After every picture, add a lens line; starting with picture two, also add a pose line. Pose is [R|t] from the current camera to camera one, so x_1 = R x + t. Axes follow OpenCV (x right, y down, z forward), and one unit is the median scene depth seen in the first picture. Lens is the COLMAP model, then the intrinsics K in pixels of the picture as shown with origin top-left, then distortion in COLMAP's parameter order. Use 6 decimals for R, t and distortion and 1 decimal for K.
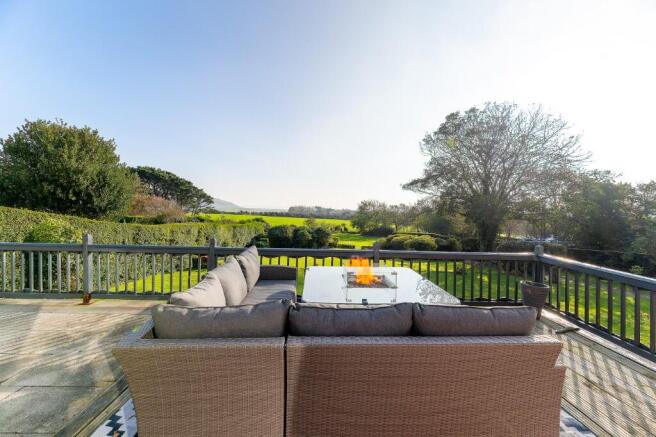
lens RADIAL K [[271.2, 0, 337.7], [0, 271.2, 215.6], [0, 0, 1]] dist [-0.000328, 0.000630]
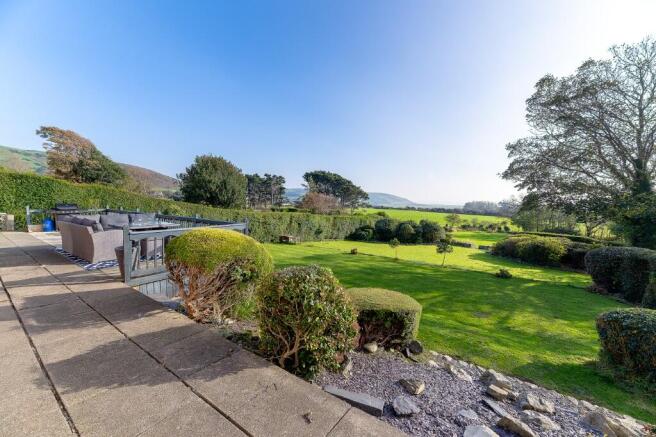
lens RADIAL K [[271.2, 0, 326.2], [0, 271.2, 224.3], [0, 0, 1]] dist [-0.000328, 0.000630]
pose [[0.797605, 0.045128, -0.601490, 0.190187], [-0.016467, 0.998455, 0.053075, 0.004573], [0.602955, -0.032428, 0.797115, -0.003849]]
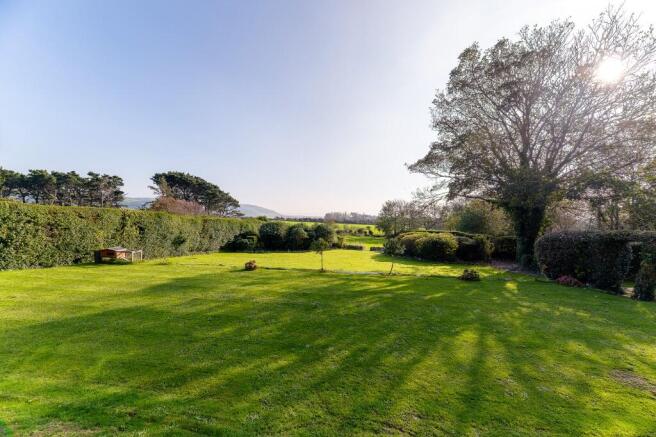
lens RADIAL K [[271.2, 0, 333.8], [0, 271.2, 225.0], [0, 0, 1]] dist [-0.000328, 0.000630]
pose [[0.989479, -0.003172, -0.144640, 0.084680], [0.004848, 0.999925, 0.011240, 0.028481], [0.144593, -0.011823, 0.989421, 0.121201]]
